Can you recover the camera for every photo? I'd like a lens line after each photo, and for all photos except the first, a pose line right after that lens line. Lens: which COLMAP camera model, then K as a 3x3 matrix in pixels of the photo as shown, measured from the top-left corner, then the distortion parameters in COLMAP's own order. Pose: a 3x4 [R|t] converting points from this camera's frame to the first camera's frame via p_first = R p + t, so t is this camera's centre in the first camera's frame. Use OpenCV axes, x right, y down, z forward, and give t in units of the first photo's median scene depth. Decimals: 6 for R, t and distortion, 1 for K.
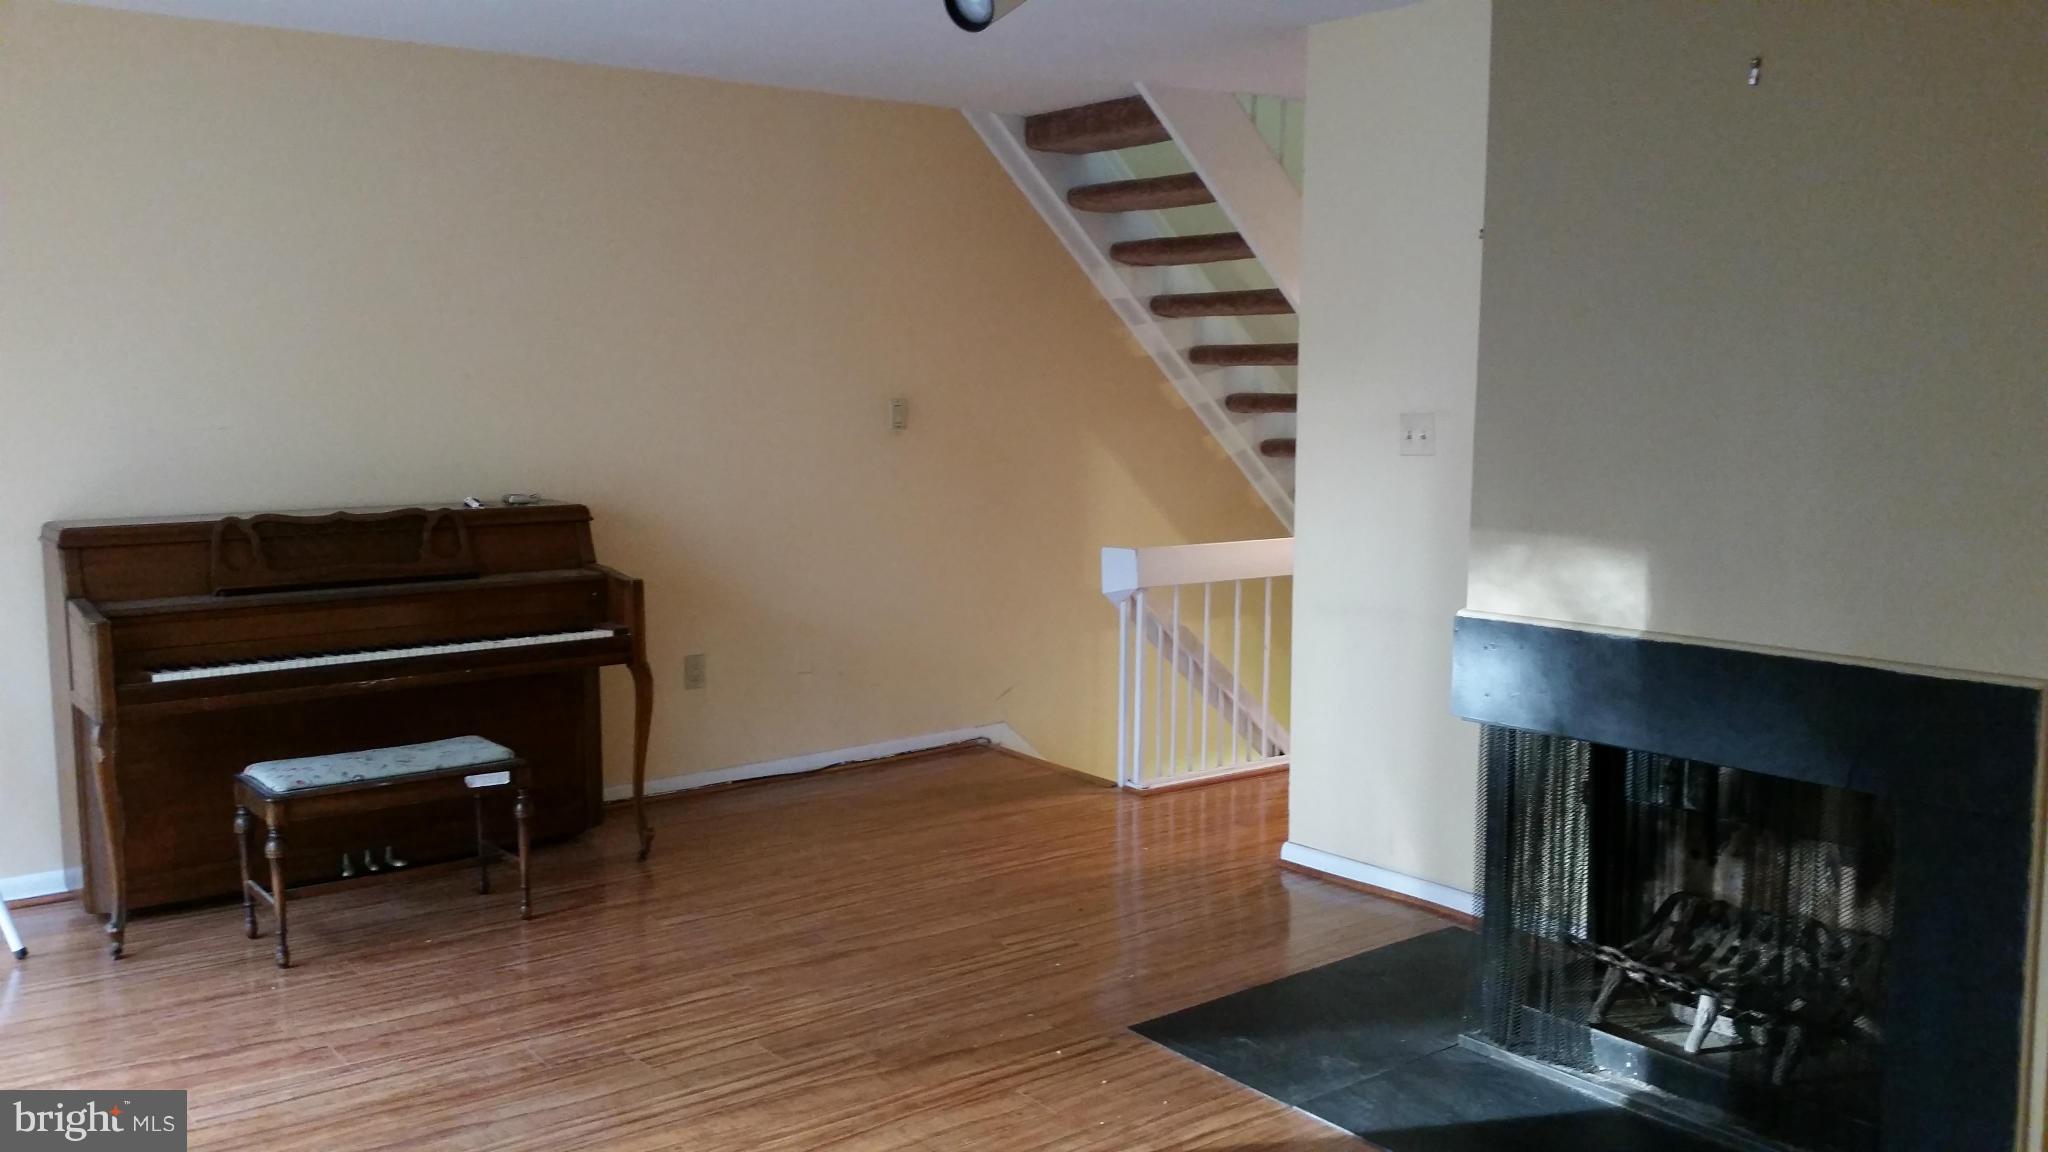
lens RADIAL K [[1619.1, 0, 1052.9], [0, 1619.1, 583.5], [0, 0, 1]] dist [0.158351, -0.342631]
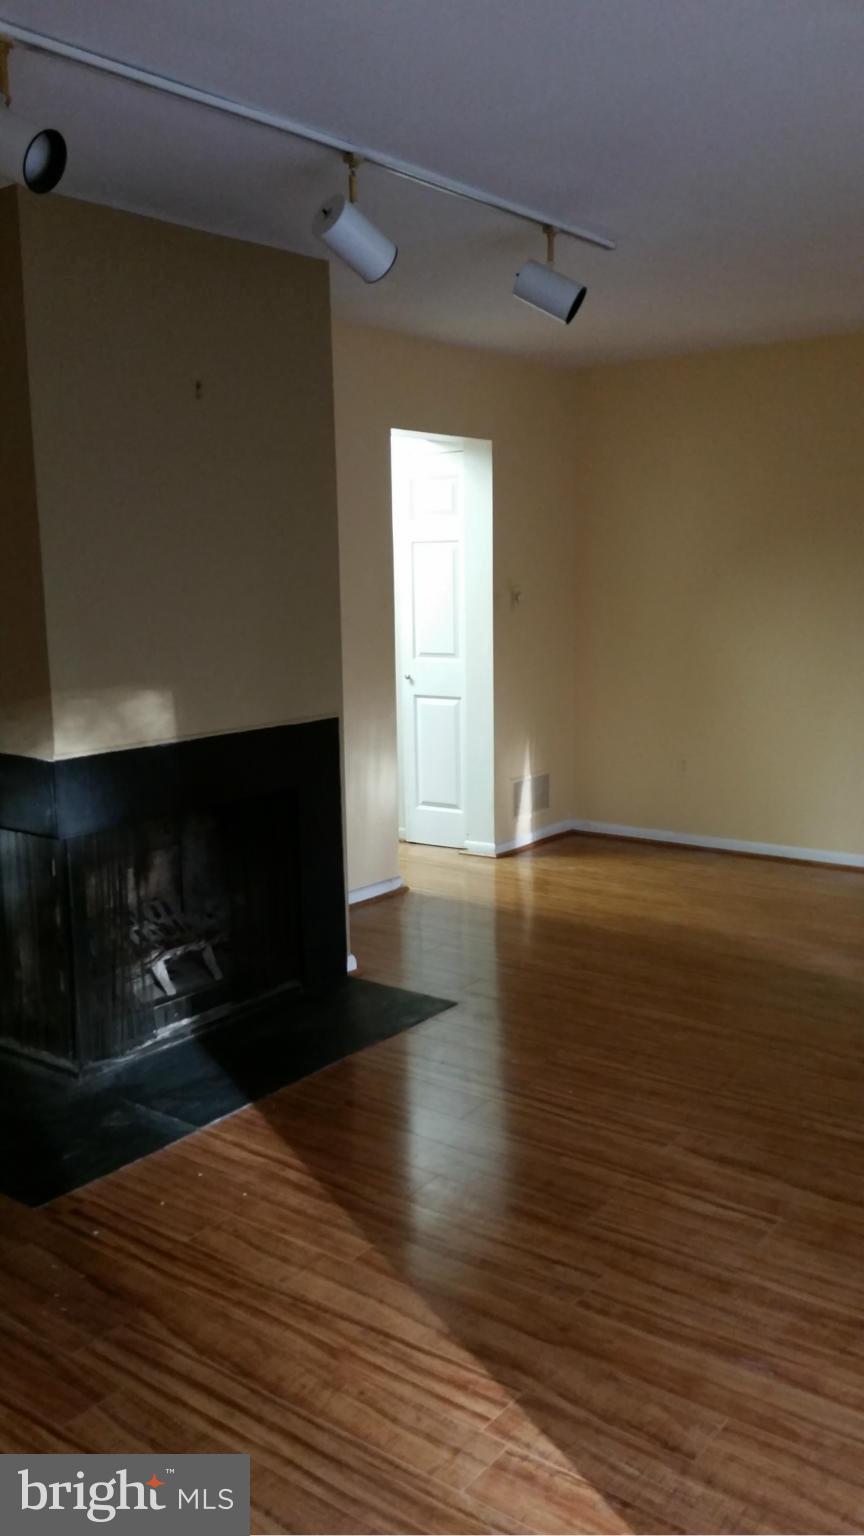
lens RADIAL K [[1214.3, 0, 432.0], [0, 1214.3, 768.0], [0, 0, 1]] dist [0.158351, -0.342631]
pose [[-0.236038, -0.144636, 0.960920, -0.803589], [0.132965, 0.974753, 0.179379, -0.115350], [-0.962604, 0.170109, -0.210848, 0.980666]]
